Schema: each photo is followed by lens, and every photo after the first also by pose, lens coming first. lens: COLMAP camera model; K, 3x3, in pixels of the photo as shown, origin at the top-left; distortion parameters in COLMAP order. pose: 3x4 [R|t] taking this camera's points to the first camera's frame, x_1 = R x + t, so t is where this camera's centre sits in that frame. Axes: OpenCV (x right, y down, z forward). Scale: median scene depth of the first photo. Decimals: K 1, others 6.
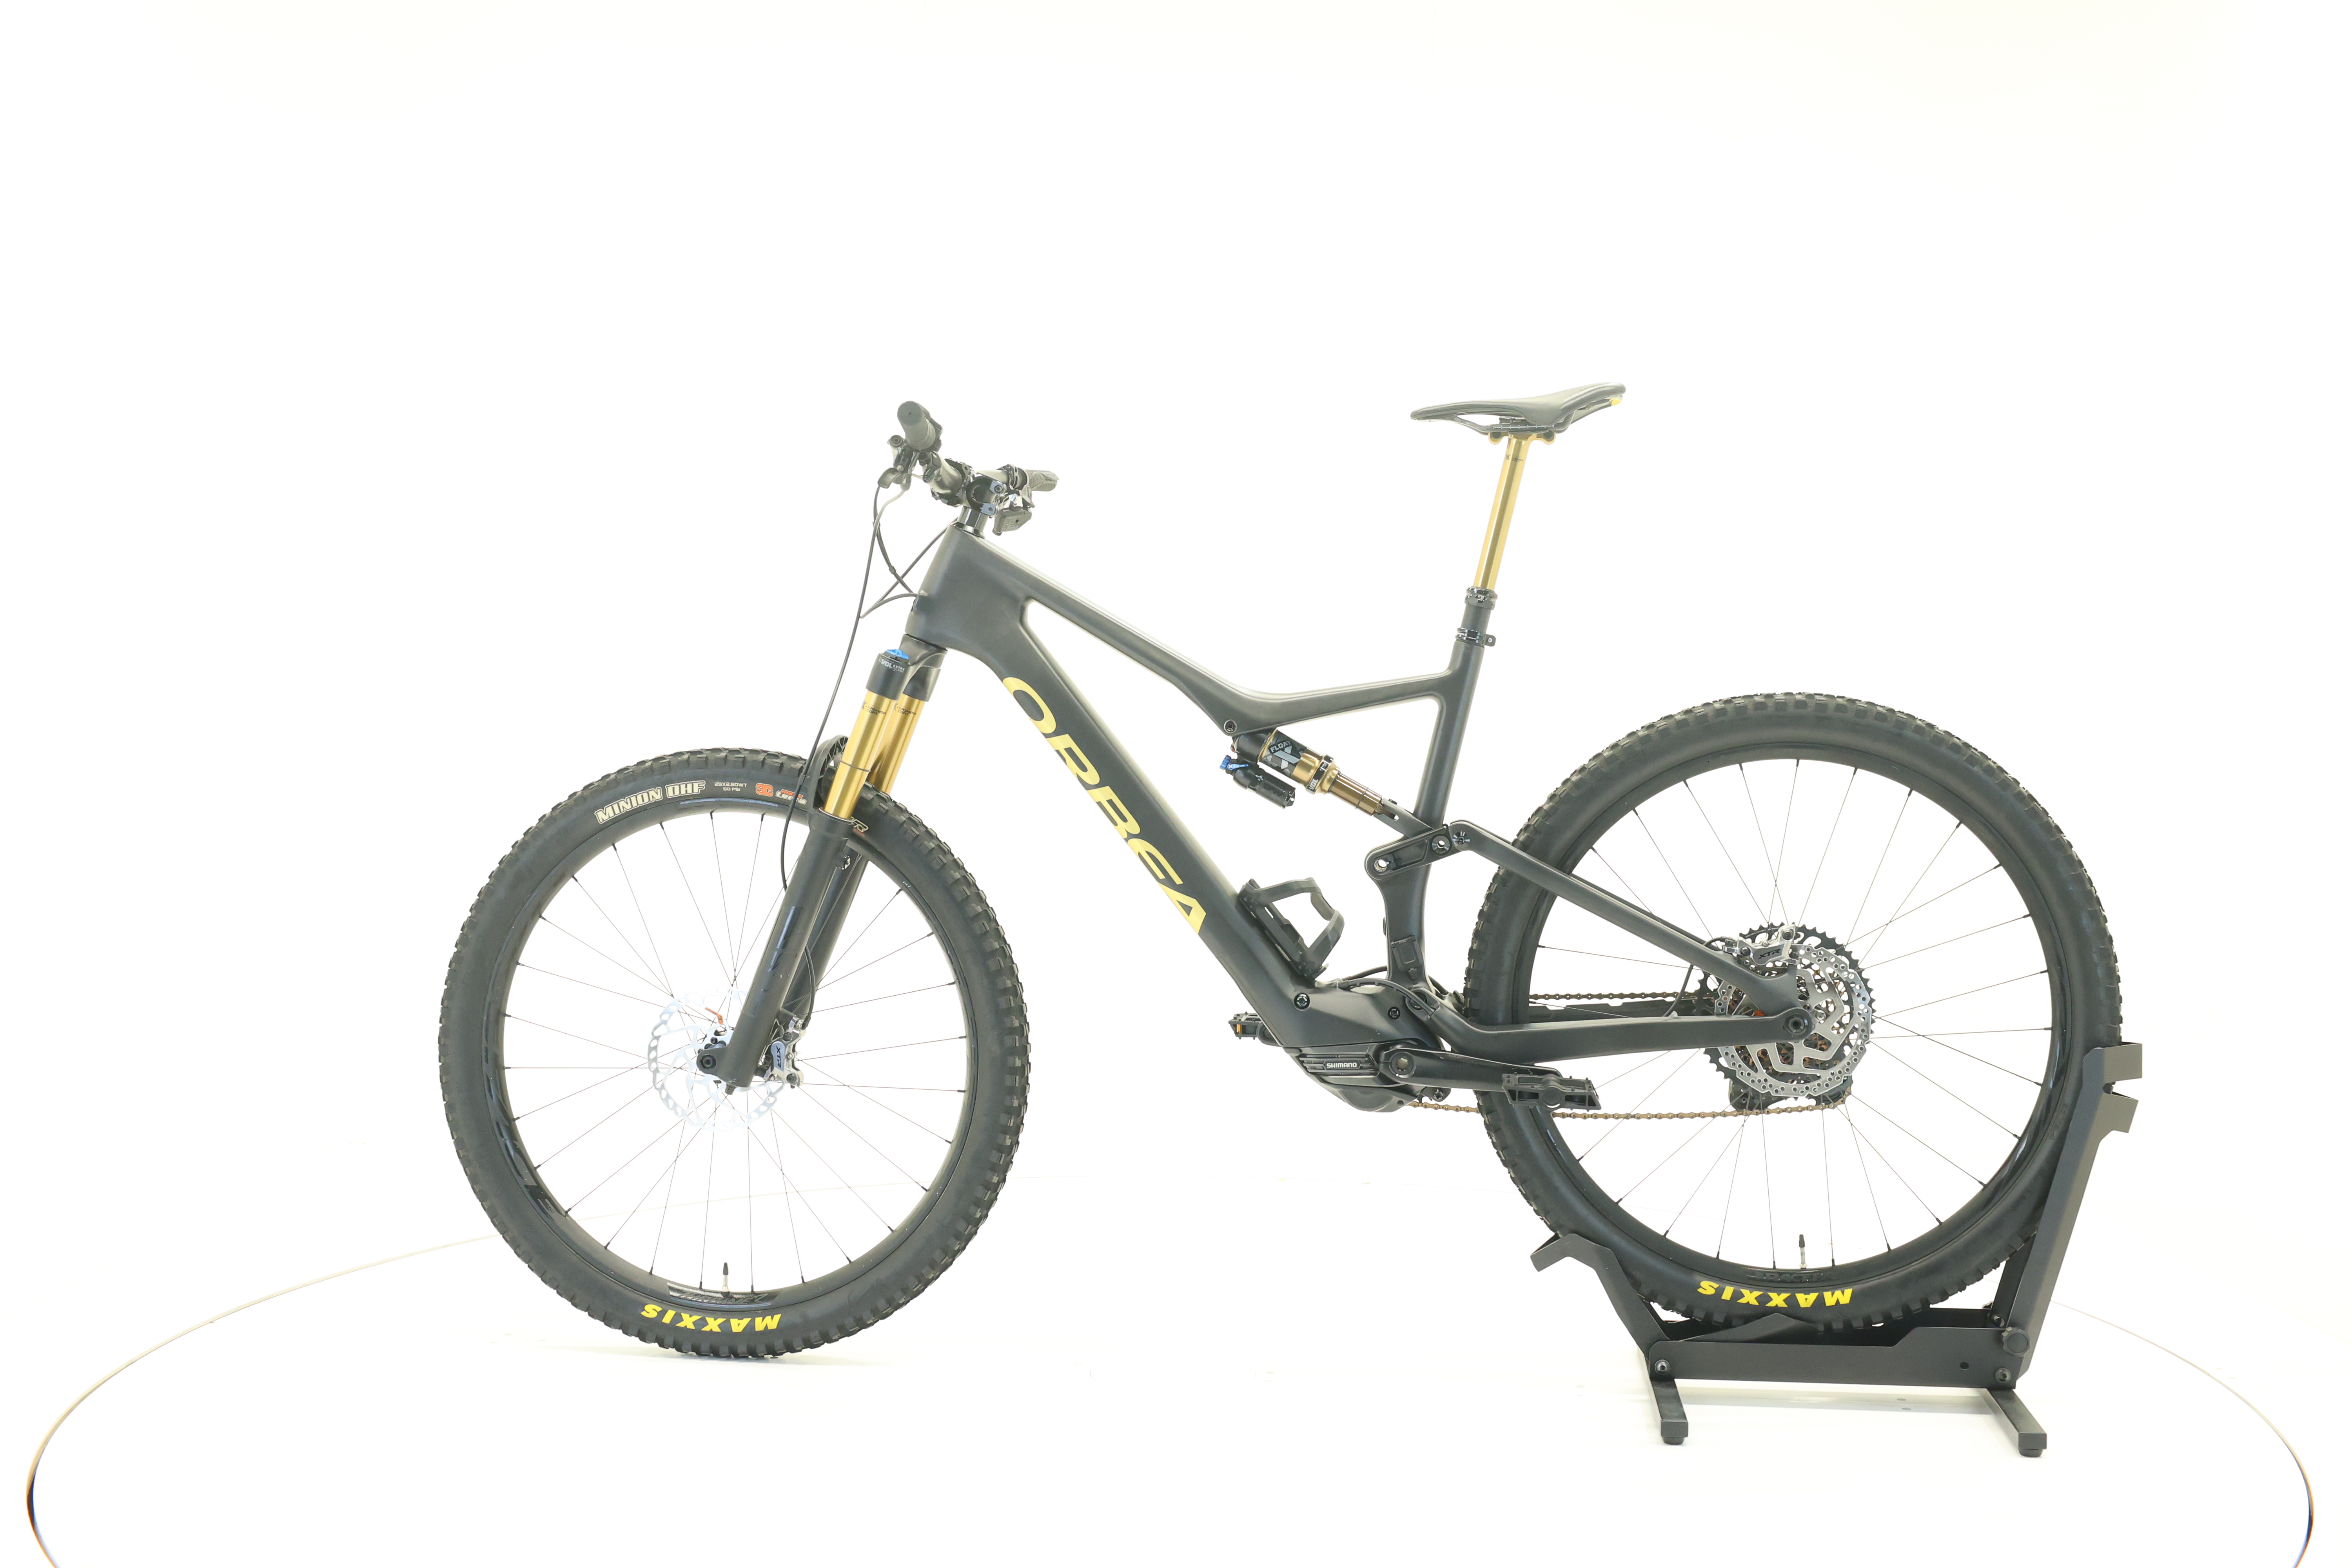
lens RADIAL K [[2466.6, 0, 1183.1], [0, 2466.6, 777.6], [0, 0, 1]] dist [0.003248, 0.000000]
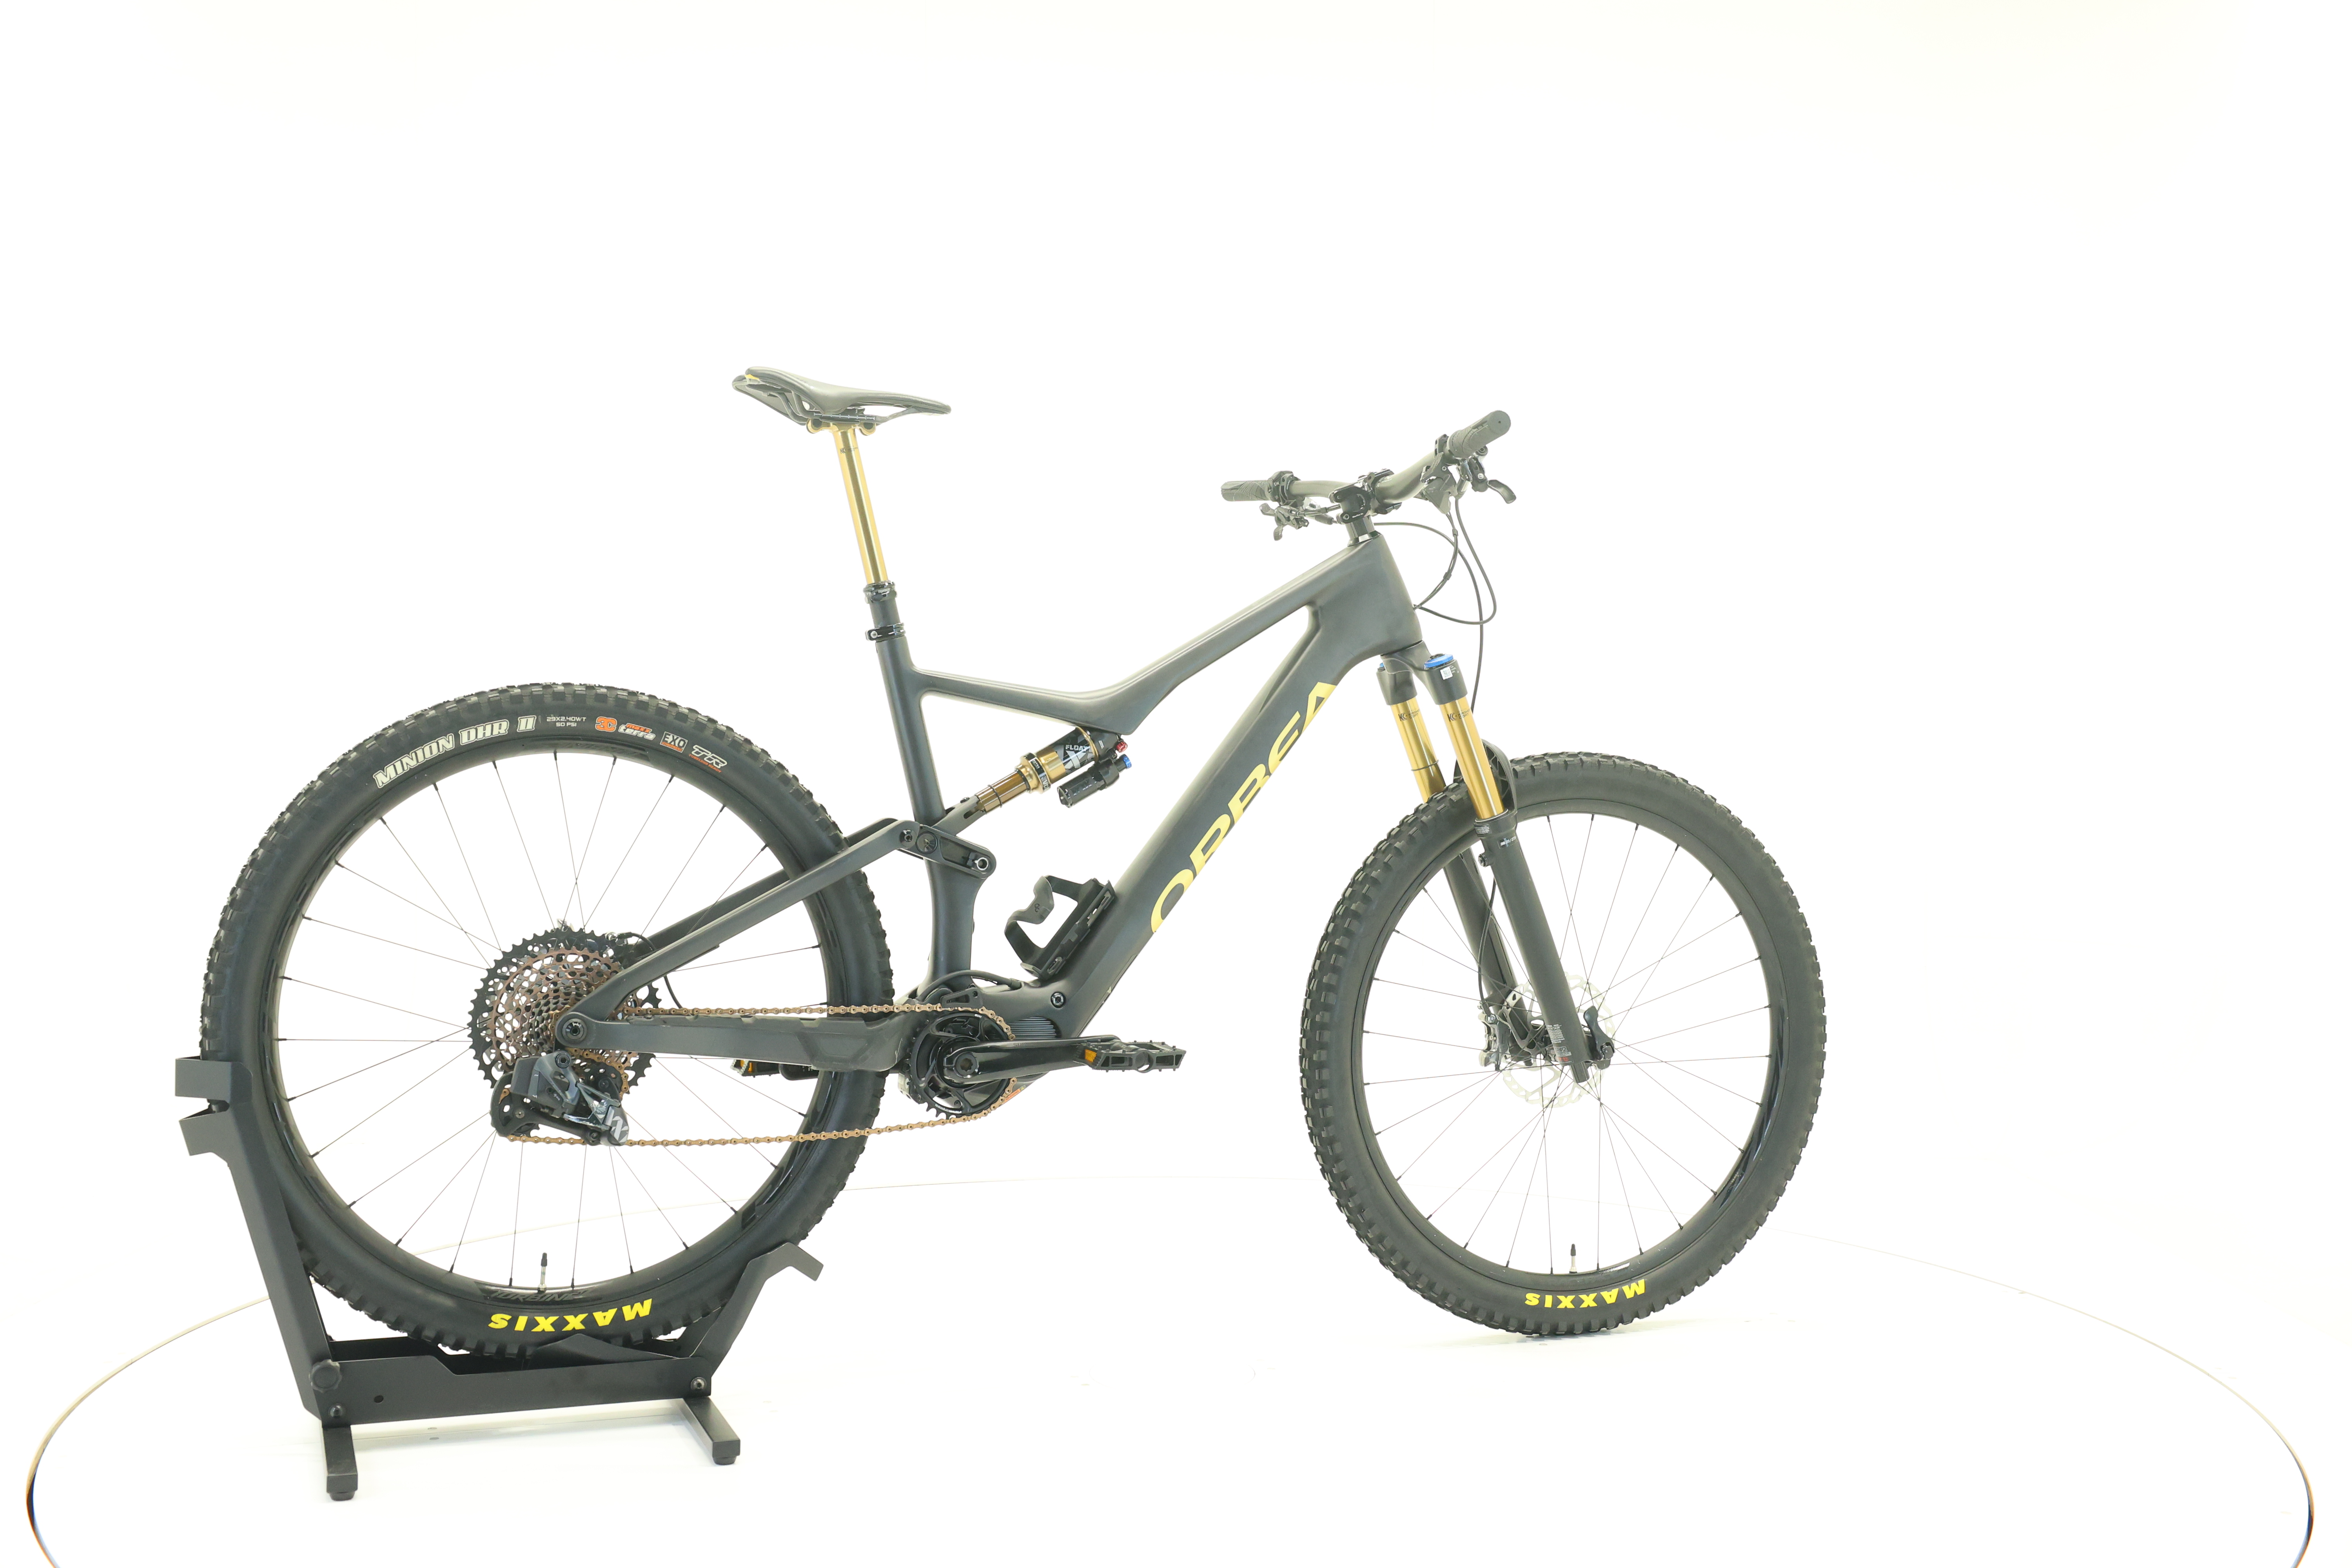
lens RADIAL K [[2466.6, 0, 1175.1], [0, 2466.6, 778.8], [0, 0, 1]] dist [0.003248, 0.000000]
pose [[-0.882463, -0.001273, -0.470380, 0.475986], [-0.022479, 0.998968, 0.039469, -0.039535], [0.469844, 0.045404, -0.881581, 1.912138]]
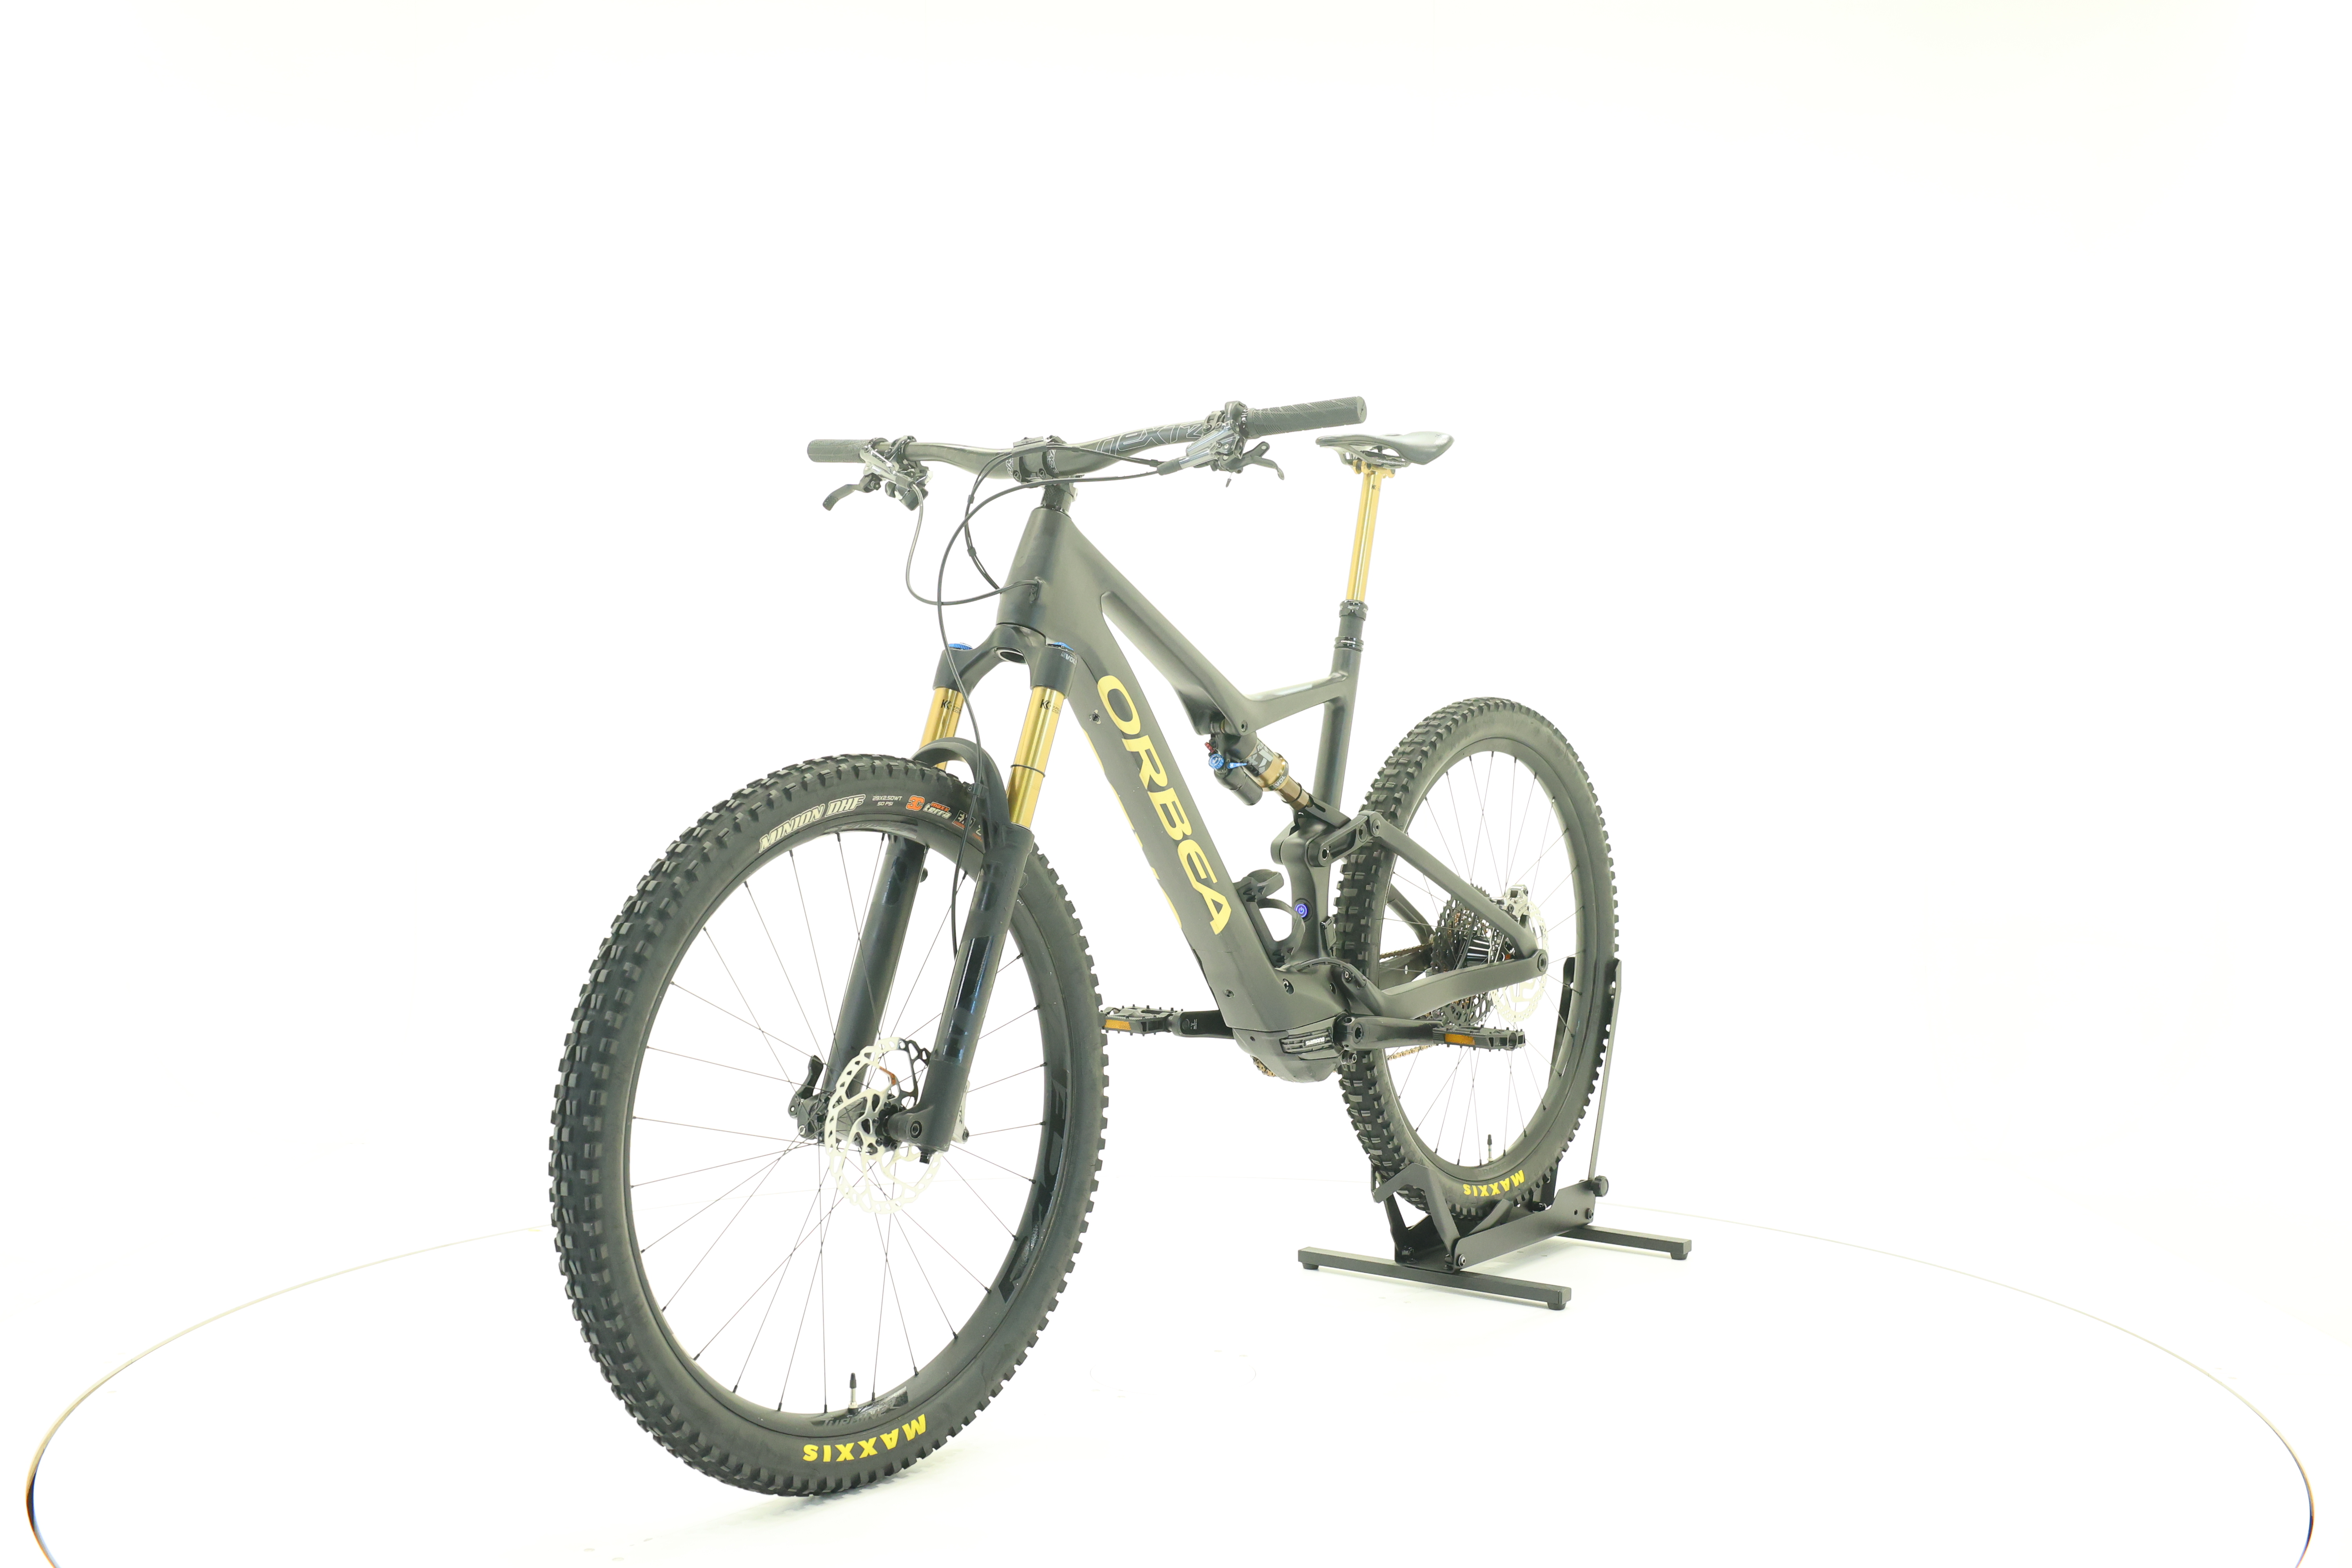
lens RADIAL K [[2466.6, 0, 1183.6], [0, 2466.6, 778.8], [0, 0, 1]] dist [0.003248, 0.000000]
pose [[0.492767, -0.021953, 0.869884, -0.885944], [0.017321, 0.999731, 0.015418, -0.015341], [-0.869989, 0.007470, 0.493015, 0.512359]]
